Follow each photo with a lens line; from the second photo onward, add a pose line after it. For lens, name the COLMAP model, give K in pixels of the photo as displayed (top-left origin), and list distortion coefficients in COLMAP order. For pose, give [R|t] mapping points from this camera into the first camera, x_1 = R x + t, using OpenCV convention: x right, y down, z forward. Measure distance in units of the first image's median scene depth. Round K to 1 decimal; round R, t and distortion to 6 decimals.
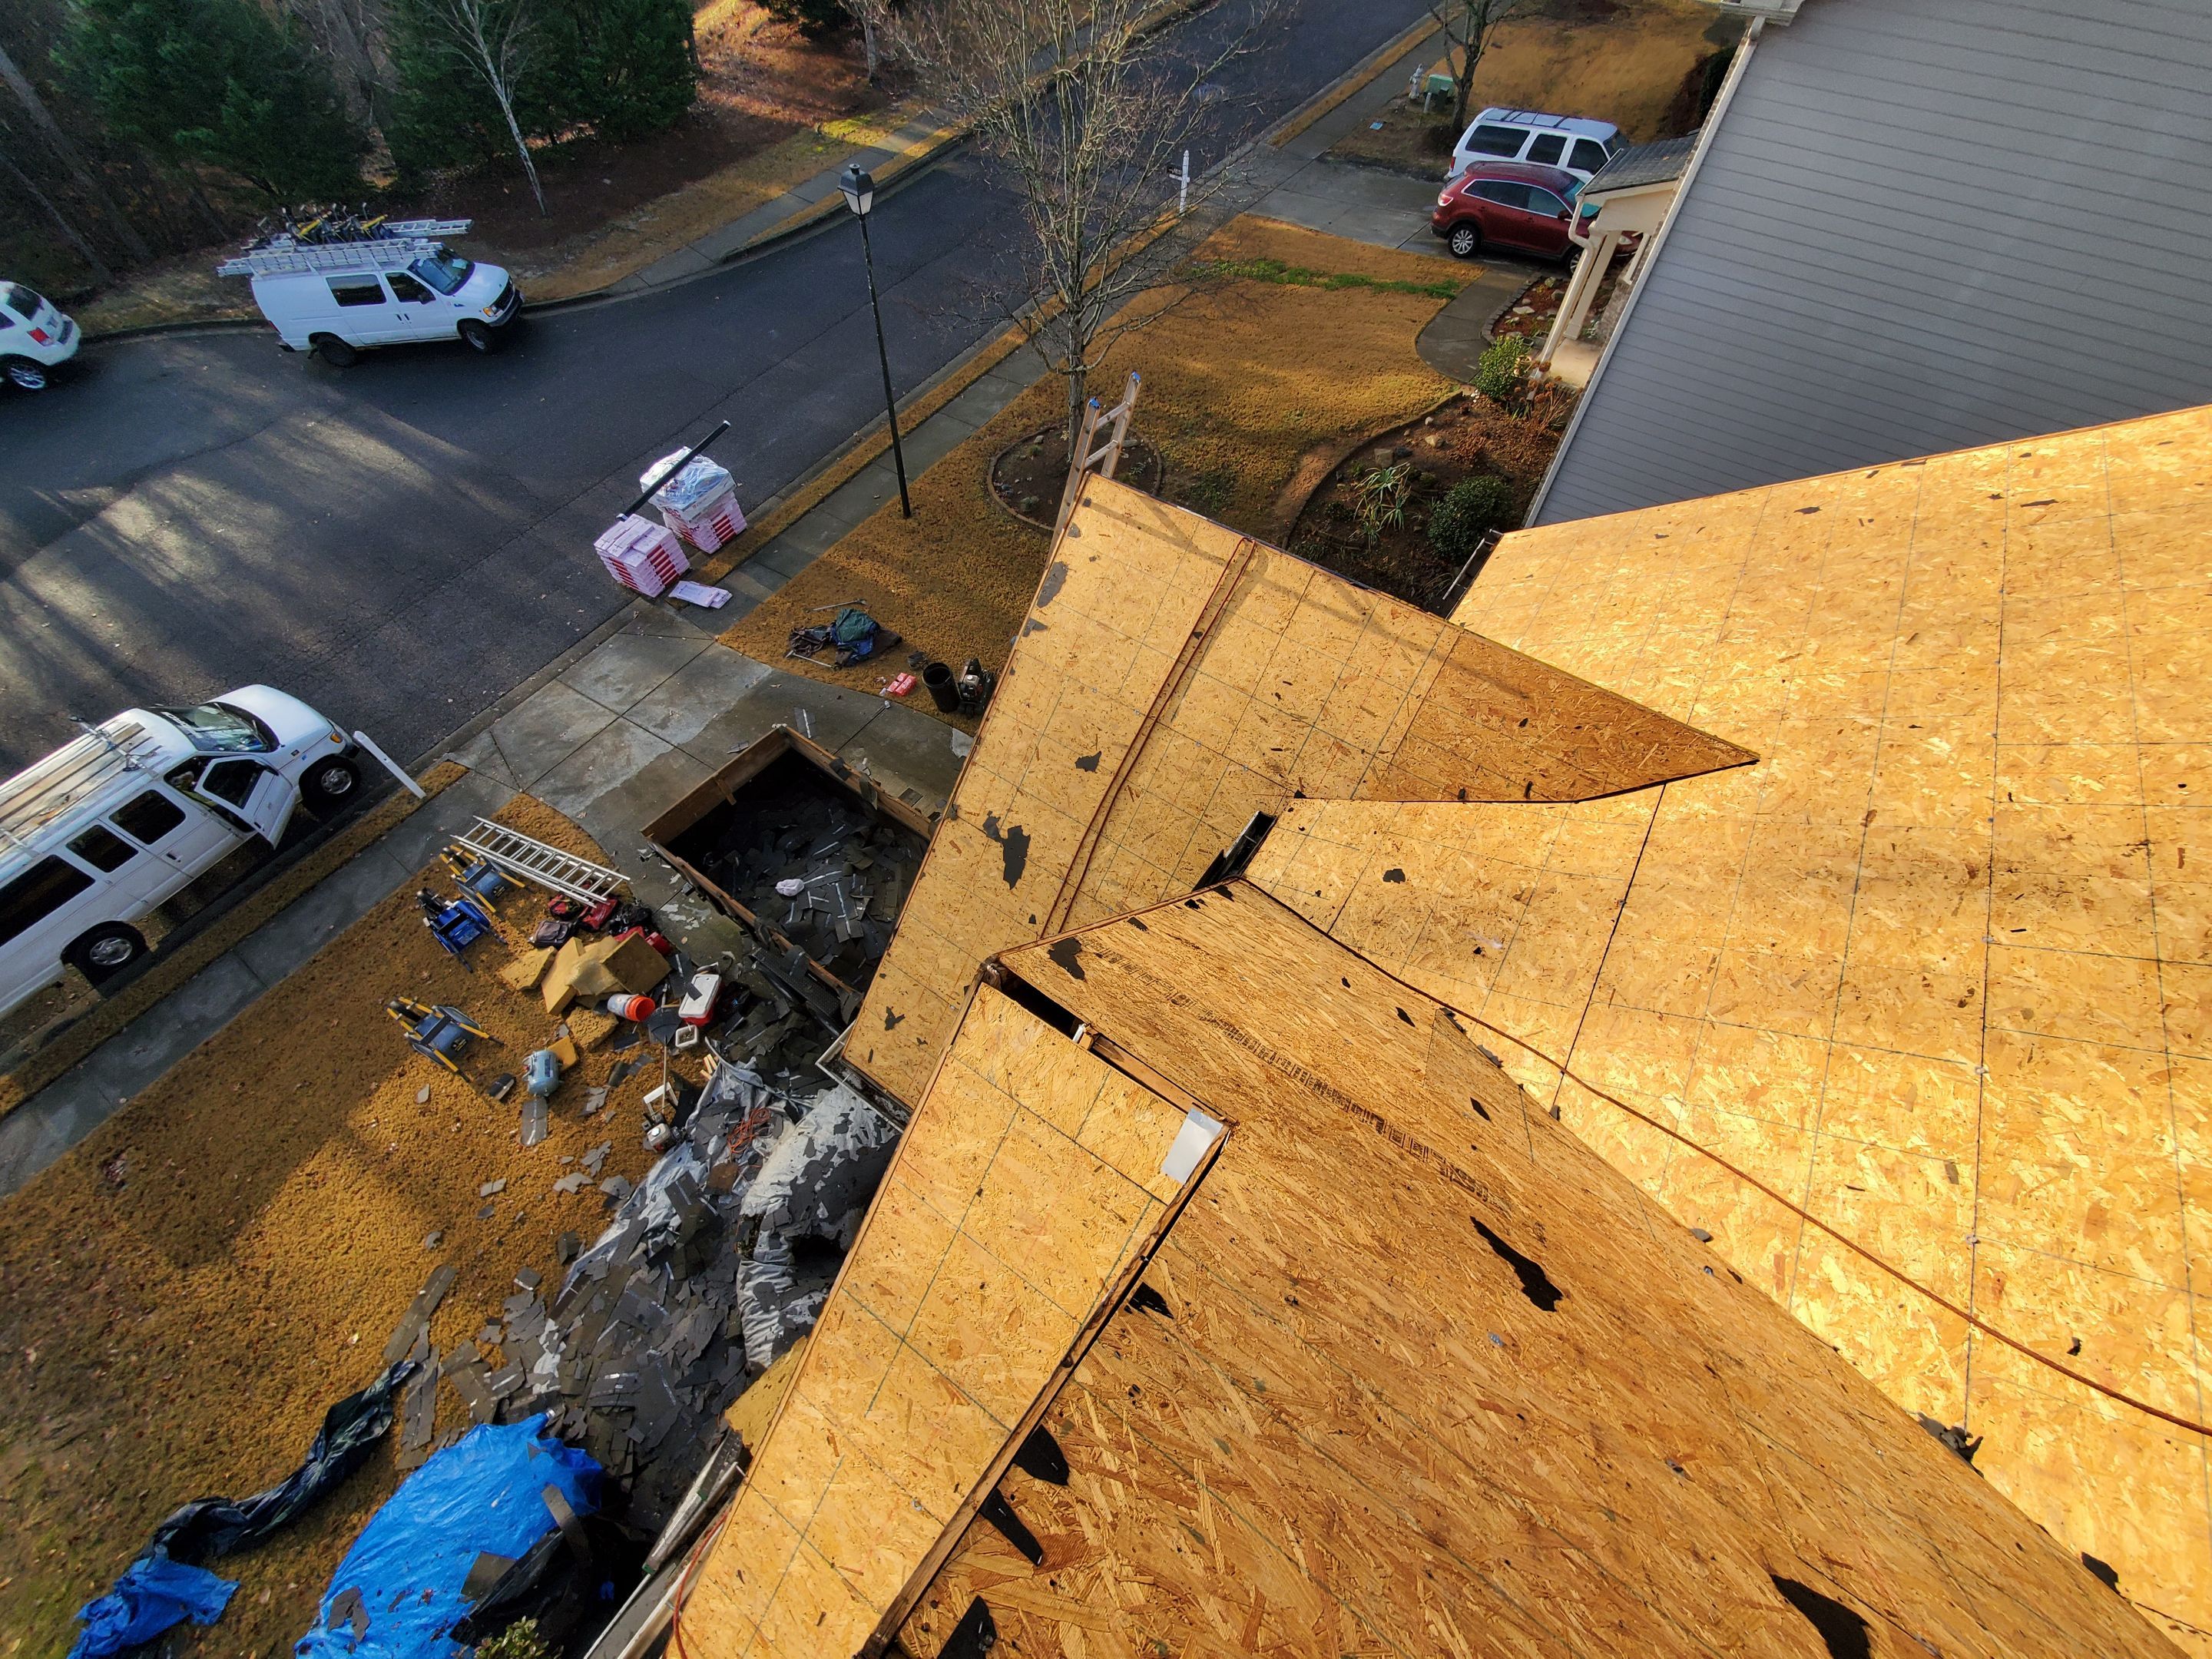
lens RADIAL K [[884.8, 0, 1109.5], [0, 884.8, 839.2], [0, 0, 1]] dist [-0.003673, -0.000248]
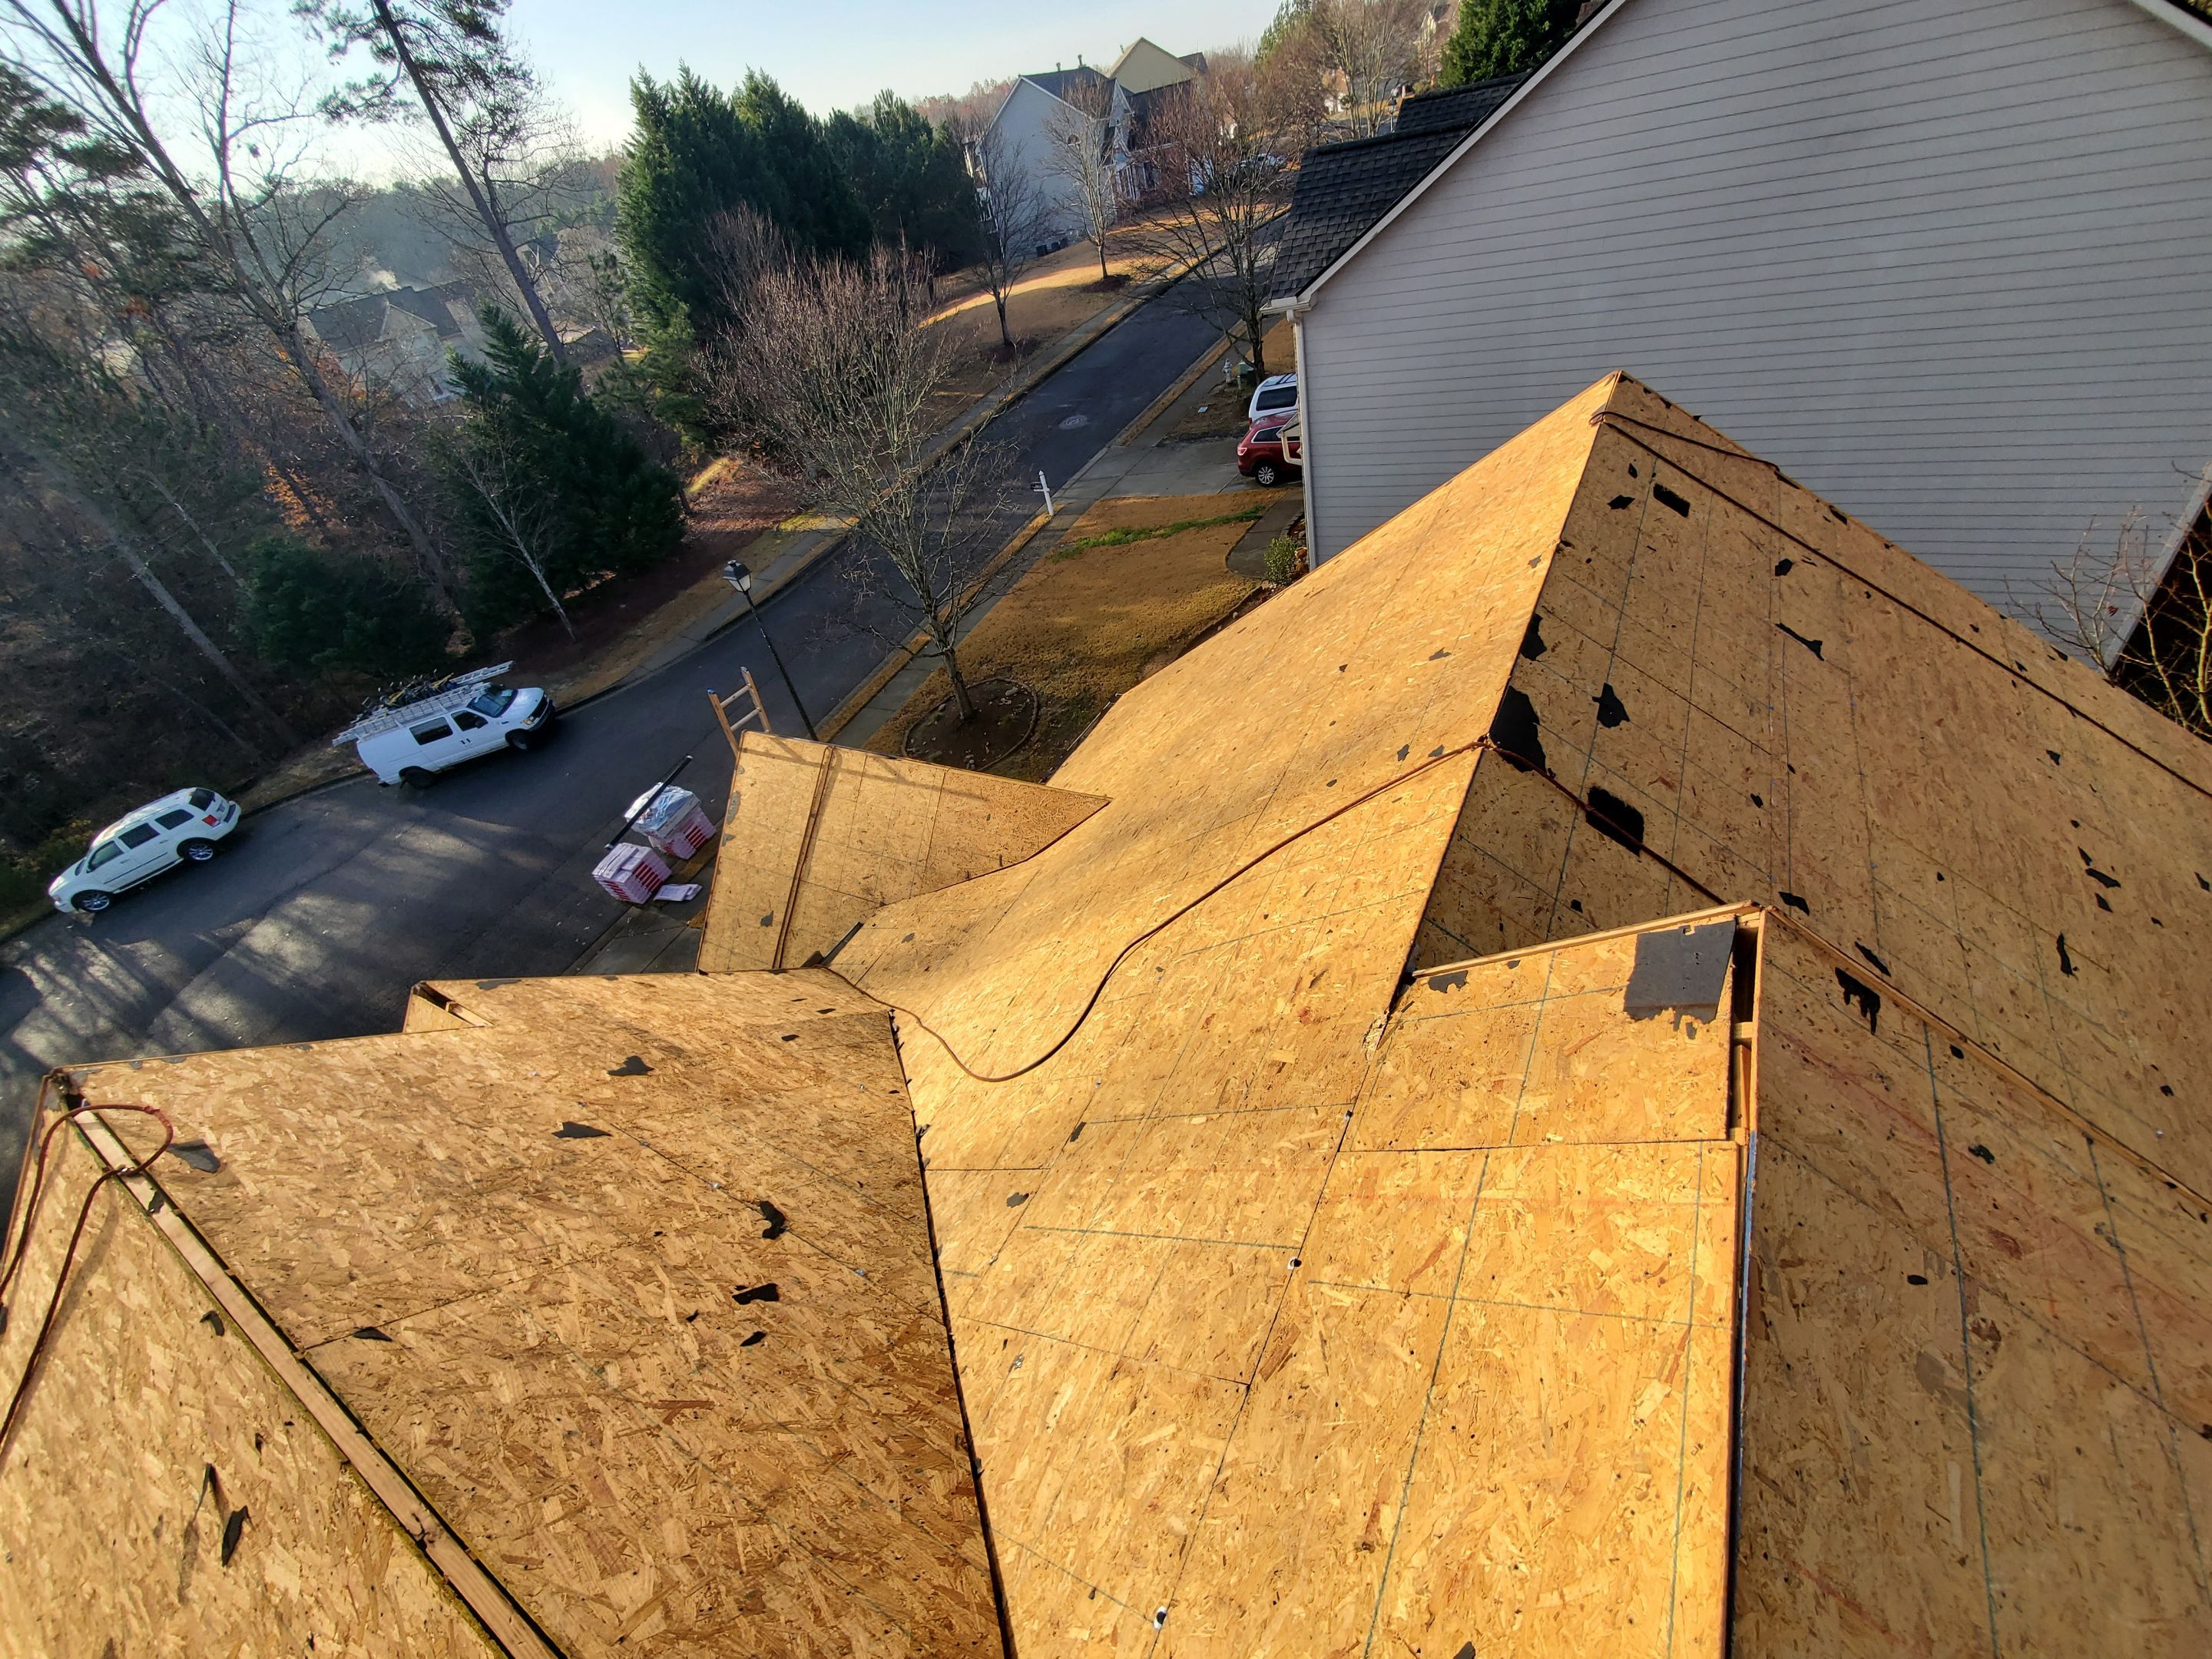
lens RADIAL K [[884.8, 0, 1116.1], [0, 884.8, 837.8], [0, 0, 1]] dist [-0.003673, -0.000248]
pose [[0.969645, -0.233457, -0.072706, 0.188732], [0.207261, 0.942496, -0.262192, 0.079698], [0.129736, 0.239164, 0.962273, -0.089670]]
